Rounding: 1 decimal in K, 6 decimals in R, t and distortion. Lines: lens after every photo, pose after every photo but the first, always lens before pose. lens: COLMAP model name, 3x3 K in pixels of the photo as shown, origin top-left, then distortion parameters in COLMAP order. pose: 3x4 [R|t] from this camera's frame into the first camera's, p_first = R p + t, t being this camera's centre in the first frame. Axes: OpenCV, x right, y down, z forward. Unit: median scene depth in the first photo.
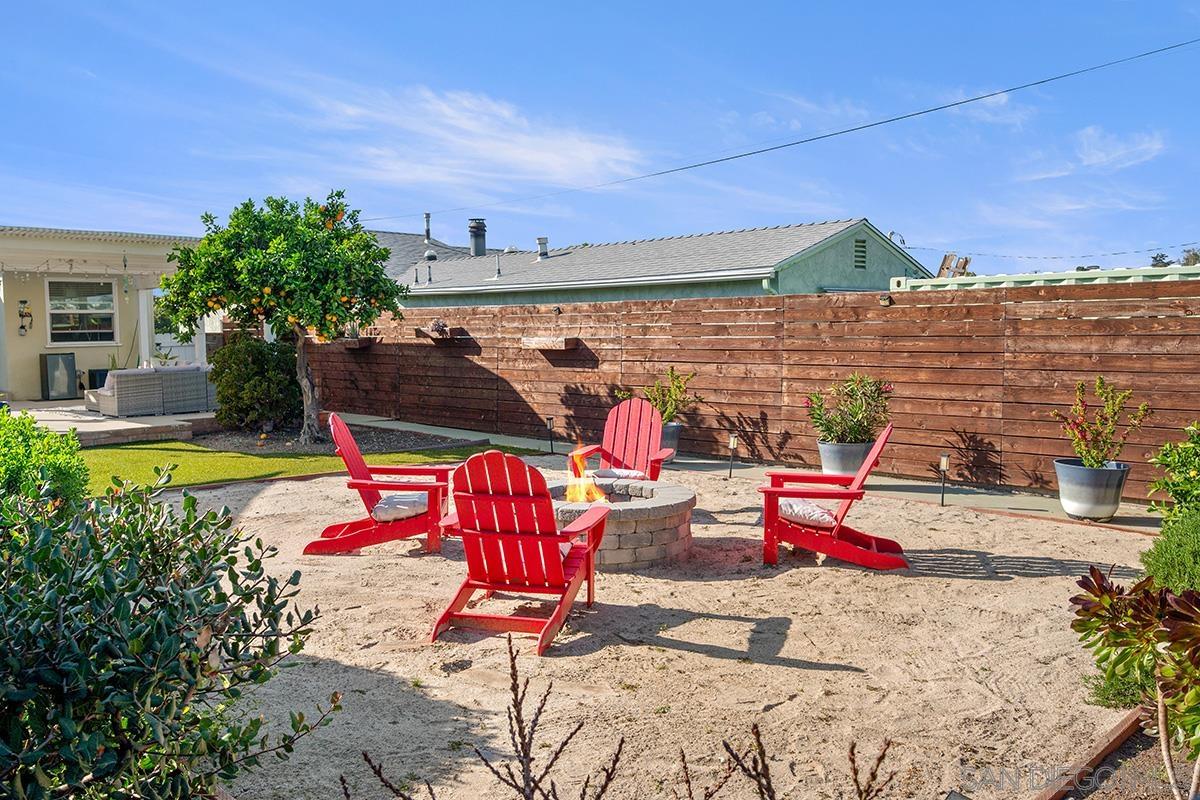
lens RADIAL K [[961.8, 0, 600.0], [0, 961.8, 400.0], [0, 0, 1]] dist [0.000357, -0.000124]
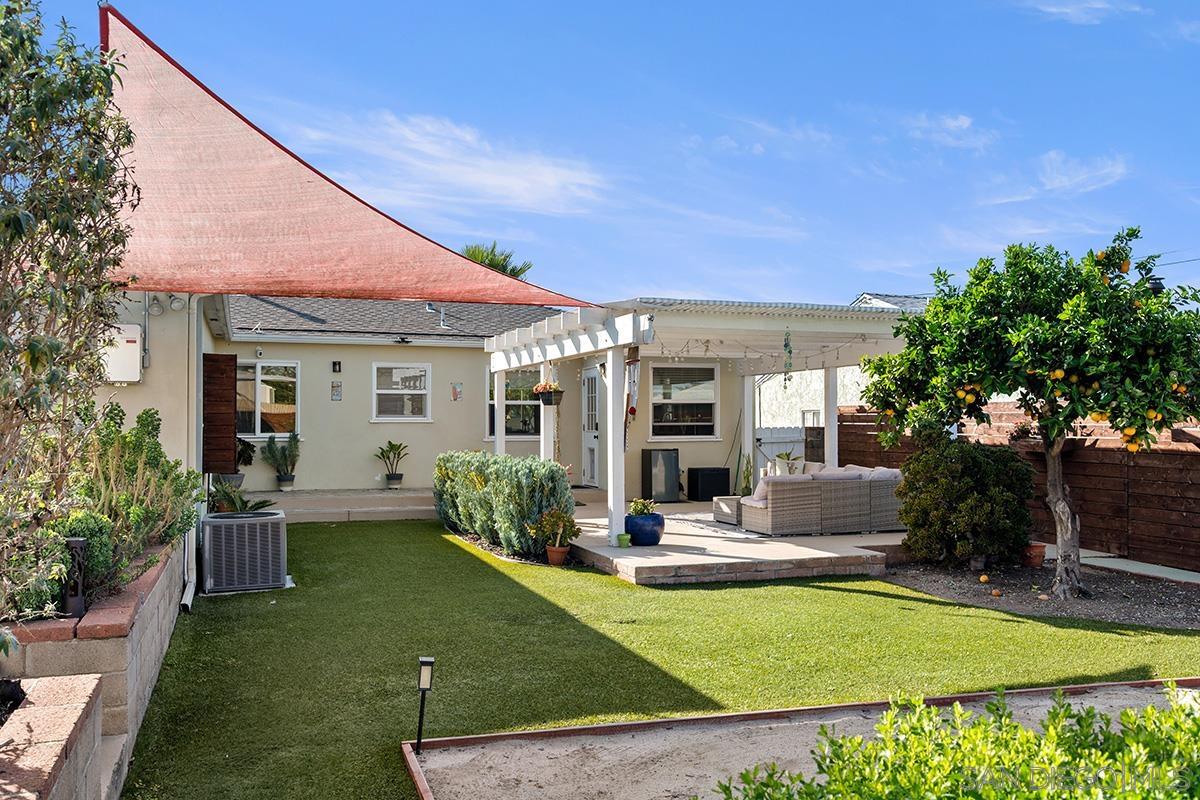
lens RADIAL K [[1040.8, 0, 600.0], [0, 1040.8, 400.0], [0, 0, 1]] dist [0.003038, -0.006800]
pose [[0.896932, 0.003503, -0.442154, -0.249603], [-0.043184, 0.995882, -0.079709, -0.019033], [0.440054, 0.090588, 0.893390, 0.164954]]
